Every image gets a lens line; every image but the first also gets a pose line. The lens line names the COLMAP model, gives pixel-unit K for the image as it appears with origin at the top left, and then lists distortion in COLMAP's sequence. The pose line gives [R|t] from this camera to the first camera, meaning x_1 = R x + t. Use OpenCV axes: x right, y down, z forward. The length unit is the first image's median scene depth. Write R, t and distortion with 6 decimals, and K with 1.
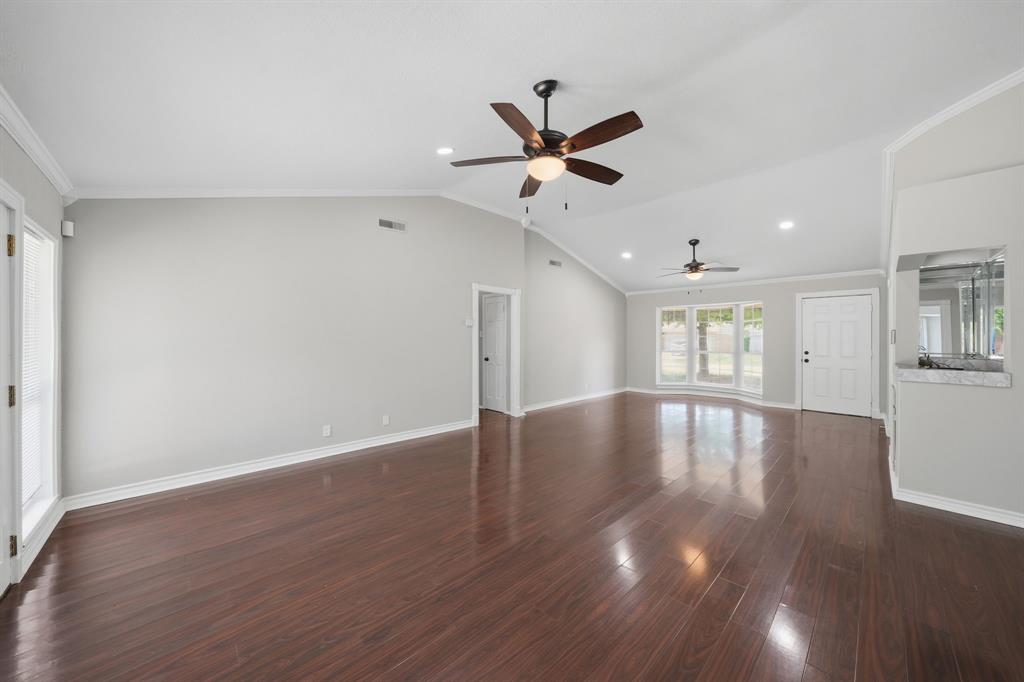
lens RADIAL K [[348.2, 0, 505.6], [0, 348.2, 336.8], [0, 0, 1]] dist [0.000401, 0.000033]
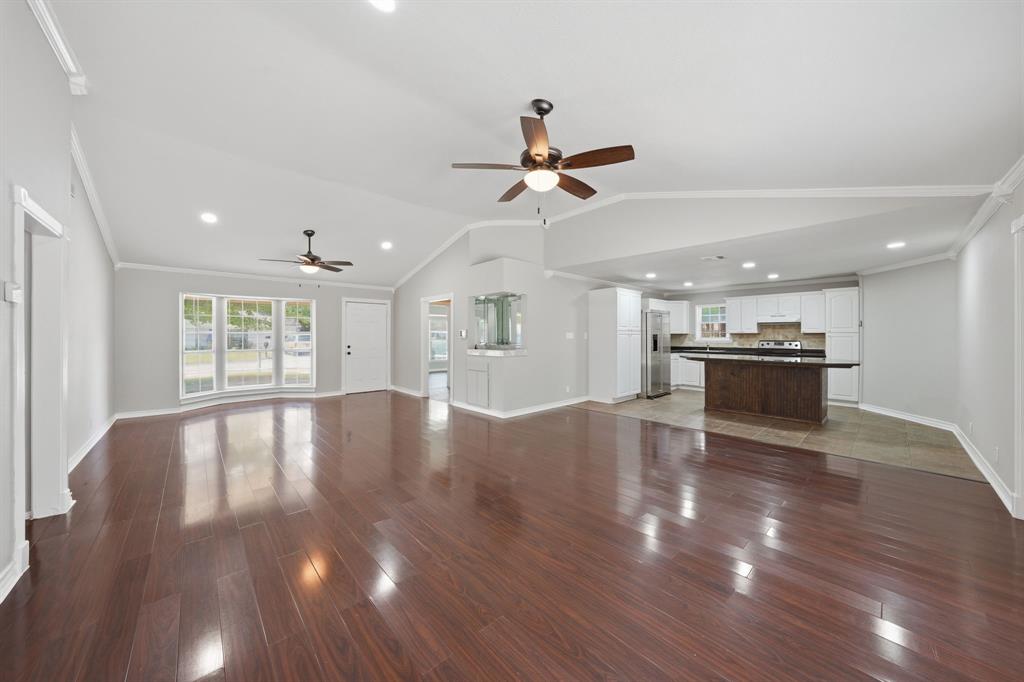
lens RADIAL K [[348.2, 0, 505.6], [0, 348.2, 336.8], [0, 0, 1]] dist [0.000401, 0.000033]
pose [[0.073544, -0.007916, 0.997261, -0.312076], [-0.001034, 0.999967, 0.008014, 0.000229], [-0.997291, -0.001621, 0.073533, 0.356388]]
